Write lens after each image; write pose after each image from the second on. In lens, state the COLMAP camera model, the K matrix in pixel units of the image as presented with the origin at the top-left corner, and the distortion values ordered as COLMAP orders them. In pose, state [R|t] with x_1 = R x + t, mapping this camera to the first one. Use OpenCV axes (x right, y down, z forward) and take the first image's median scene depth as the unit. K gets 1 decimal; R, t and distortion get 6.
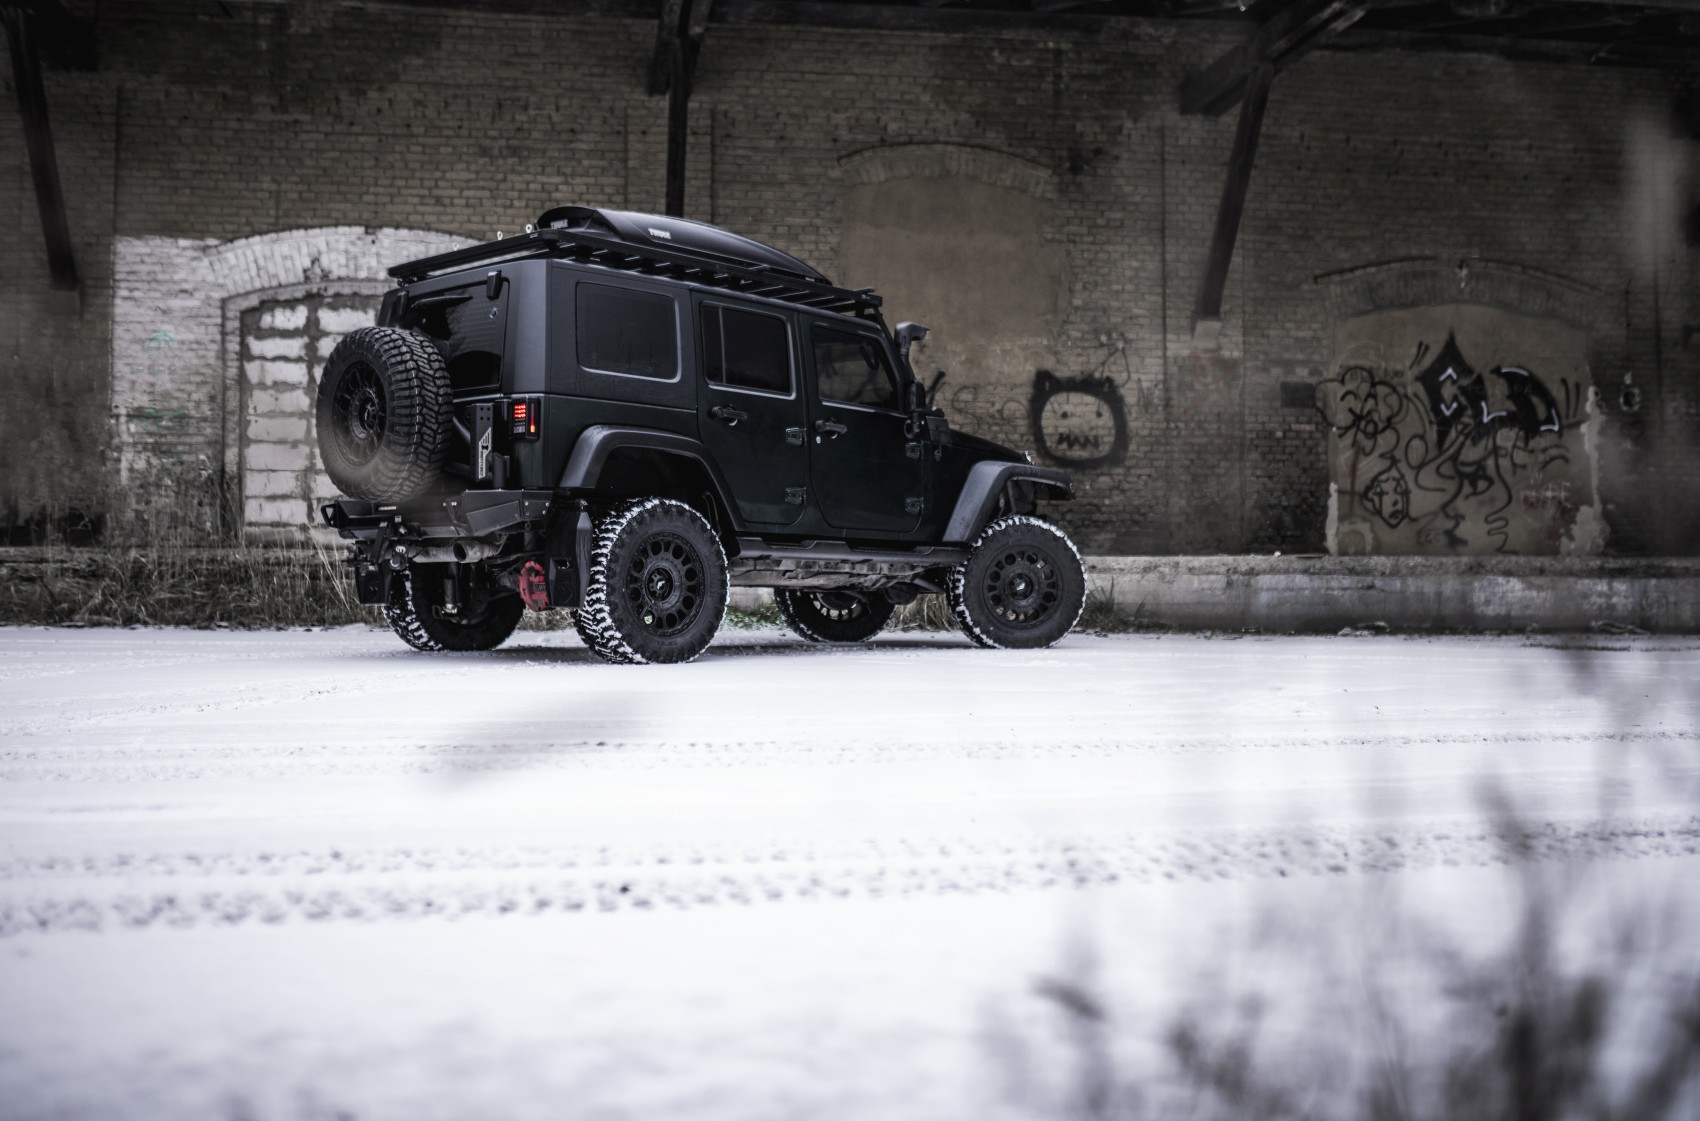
lens RADIAL K [[1727.1, 0, 813.0], [0, 1727.1, 535.5], [0, 0, 1]] dist [-0.060416, 0.080290]
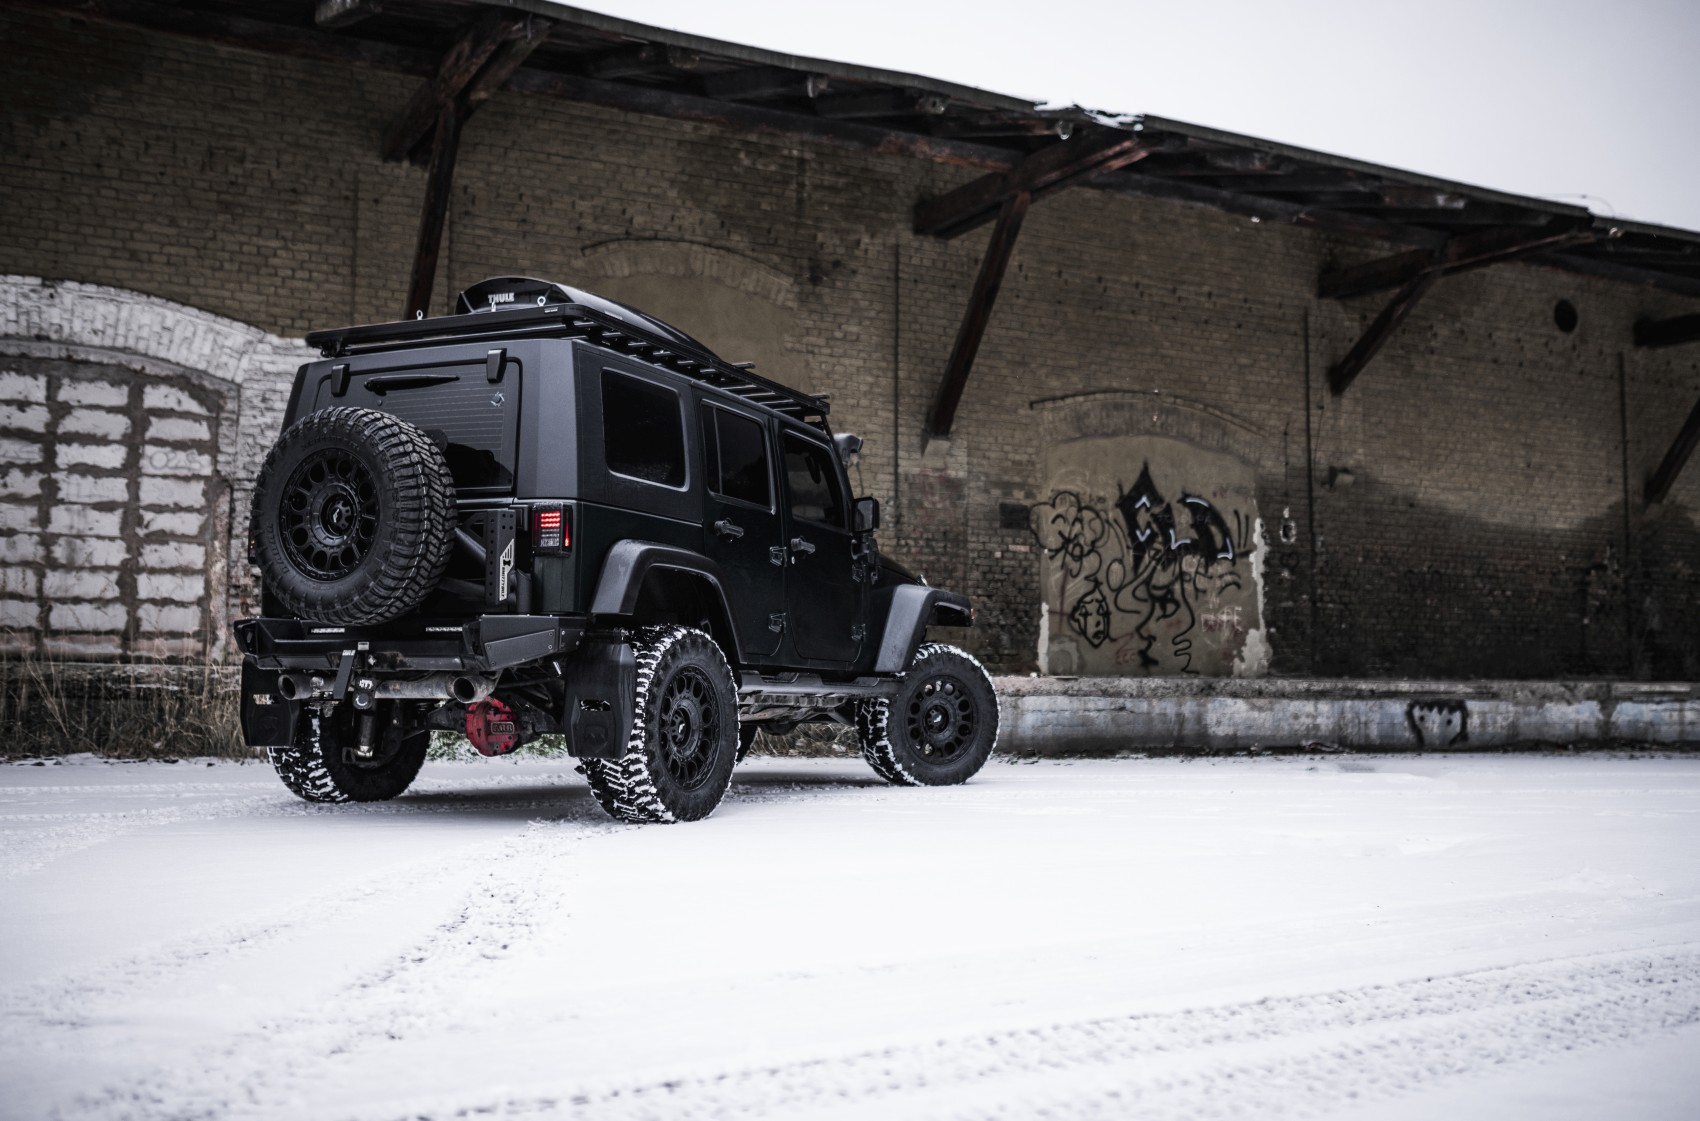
lens RADIAL K [[1683.0, 0, 850.0], [0, 1683.0, 560.5], [0, 0, 1]] dist [-0.066128, 0.098261]
pose [[0.944624, 0.030661, 0.326719, -0.147921], [-0.016746, 0.998832, -0.045321, -0.009362], [-0.327727, 0.037340, 0.944034, 0.096385]]
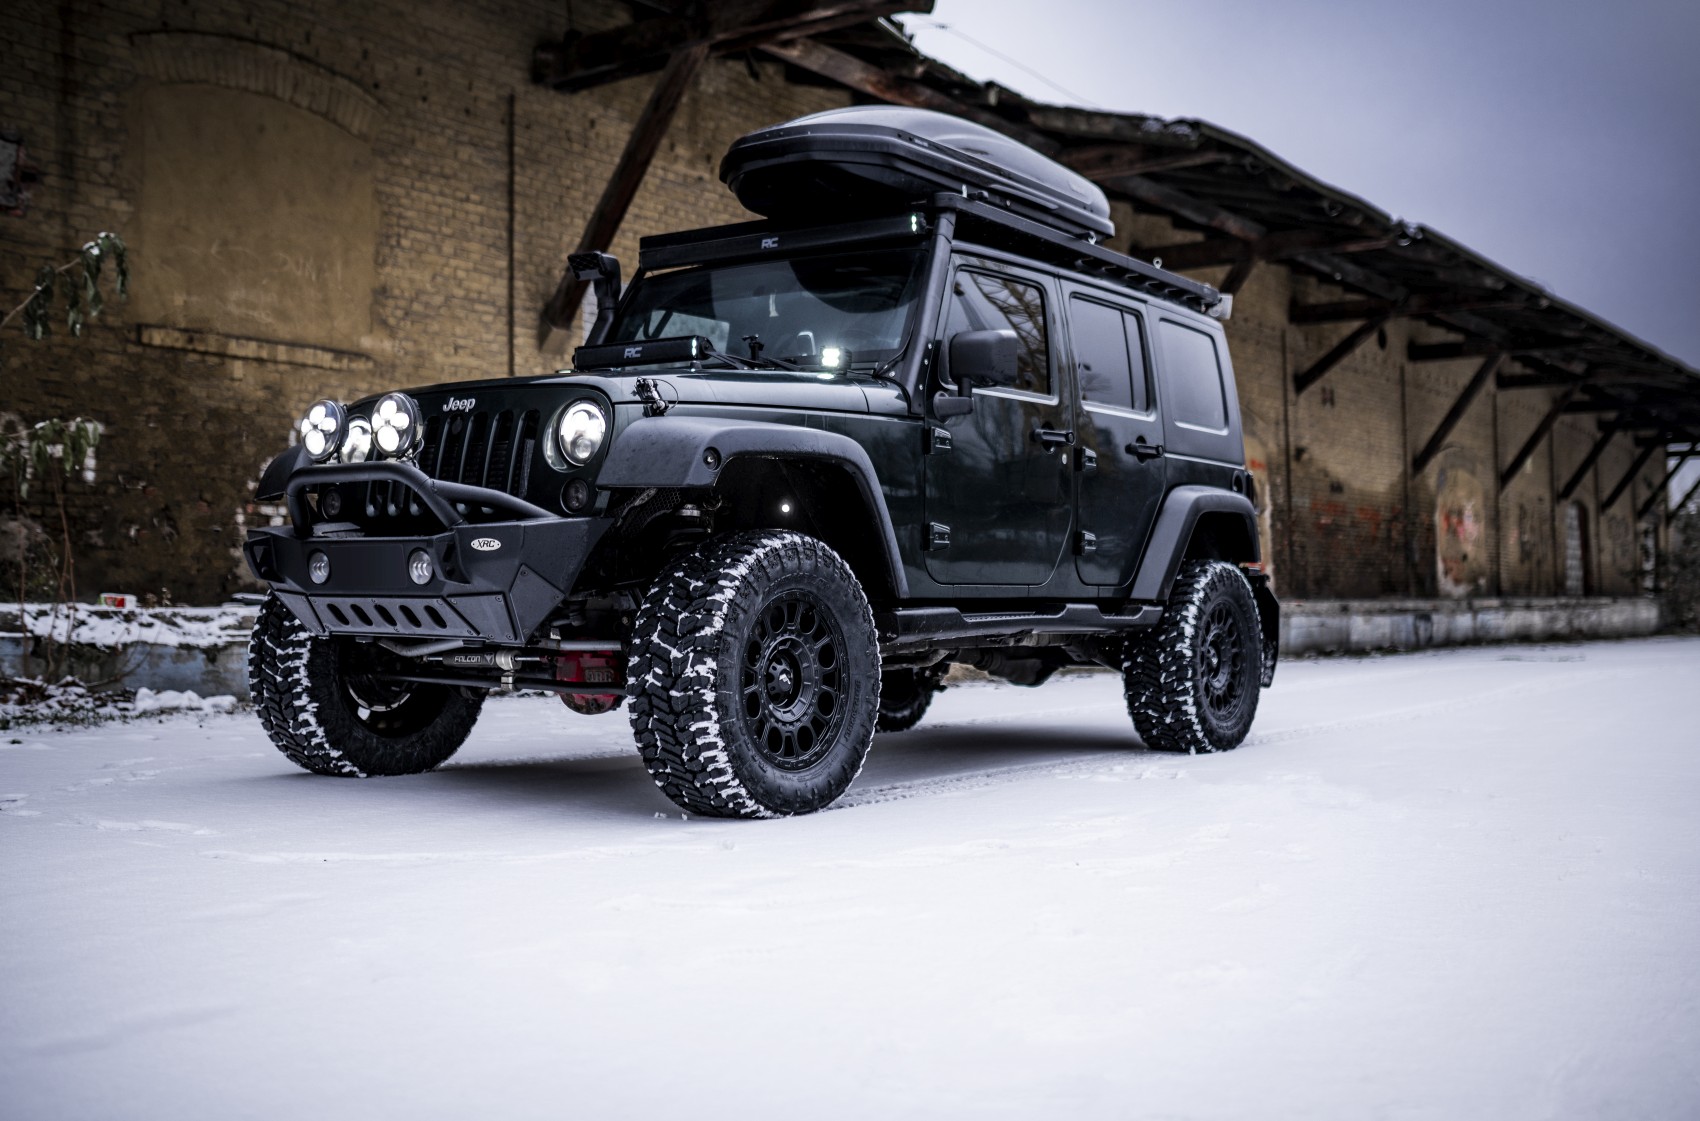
lens RADIAL K [[1727.9, 0, 852.4], [0, 1727.9, 566.2], [0, 0, 1]] dist [-0.063473, 0.090239]
pose [[0.706154, 0.005723, 0.708035, -0.950211], [-0.008742, 0.999962, 0.000636, -0.016049], [-0.708005, -0.006639, 0.706177, 0.223592]]
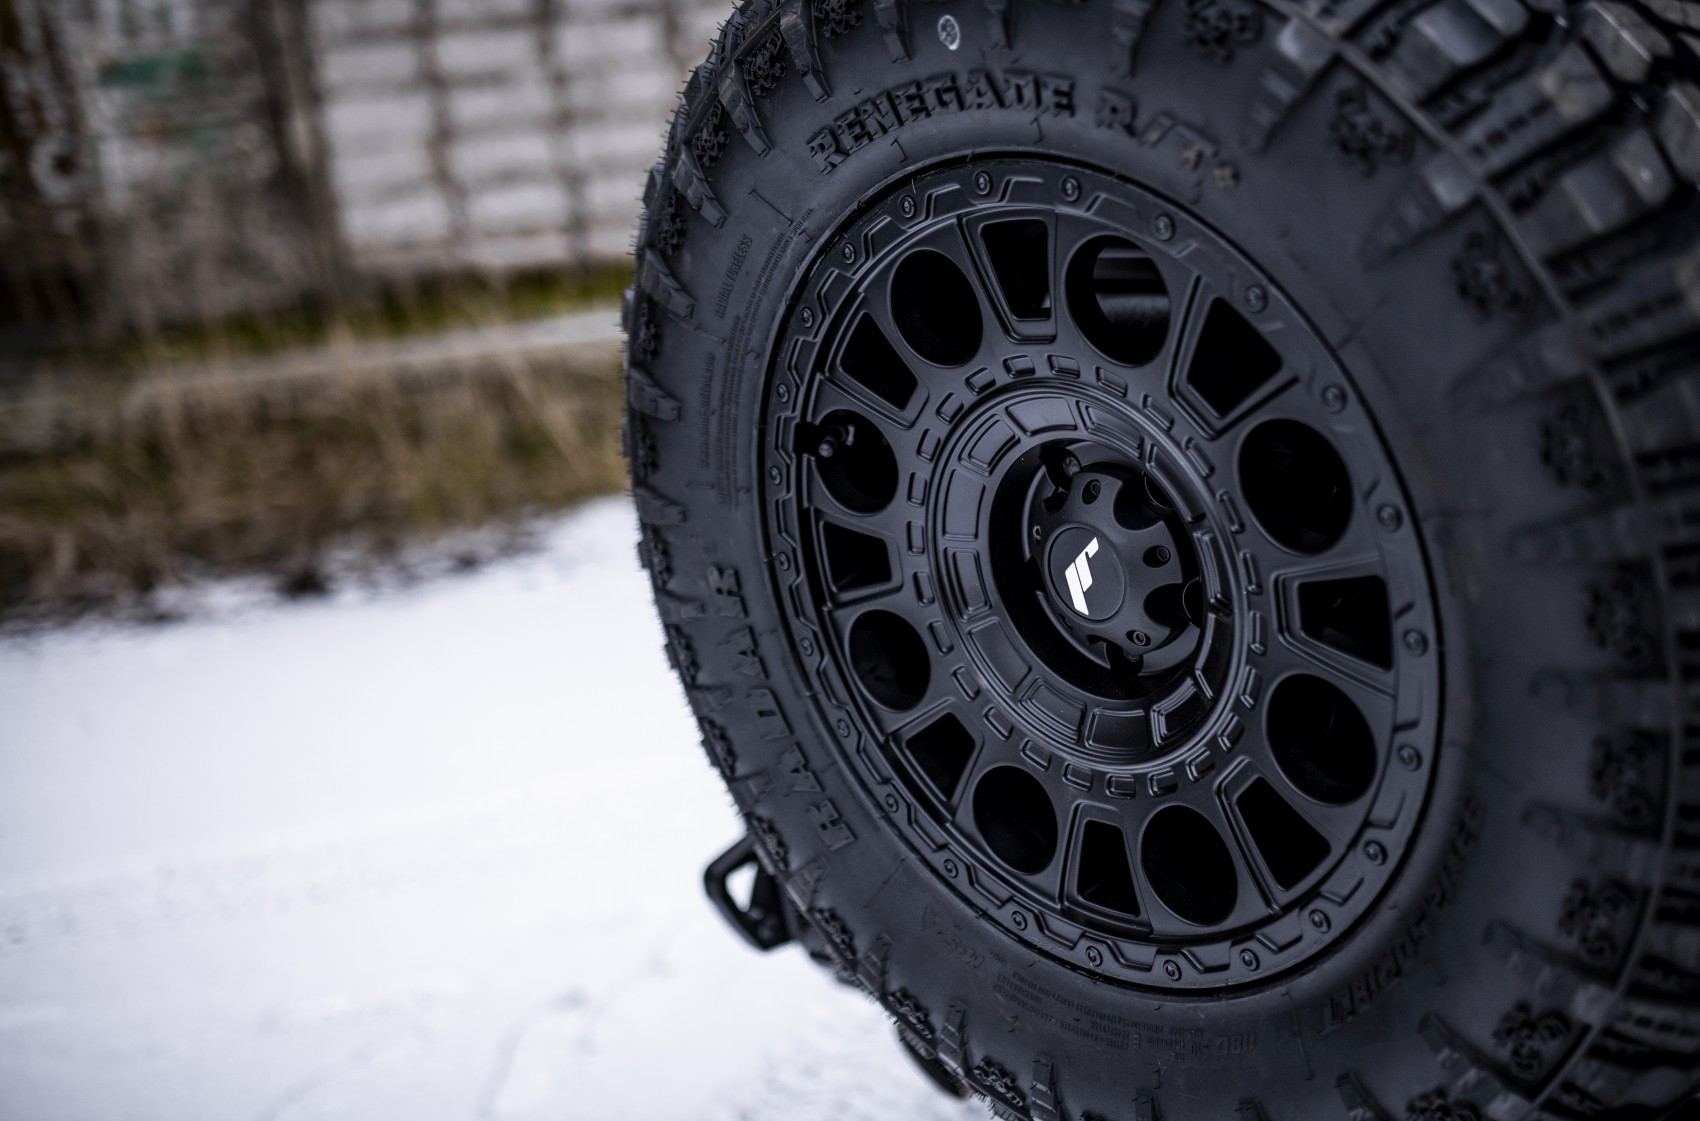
lens RADIAL K [[1683.0, 0, 850.0], [0, 1683.0, 560.5], [0, 0, 1]] dist [-0.066128, 0.098261]
pose [[0.992781, -0.094156, -0.074307, -0.137467], [0.112457, 0.946133, 0.303621, -0.056920], [0.041716, -0.309786, 0.949891, 0.455261]]
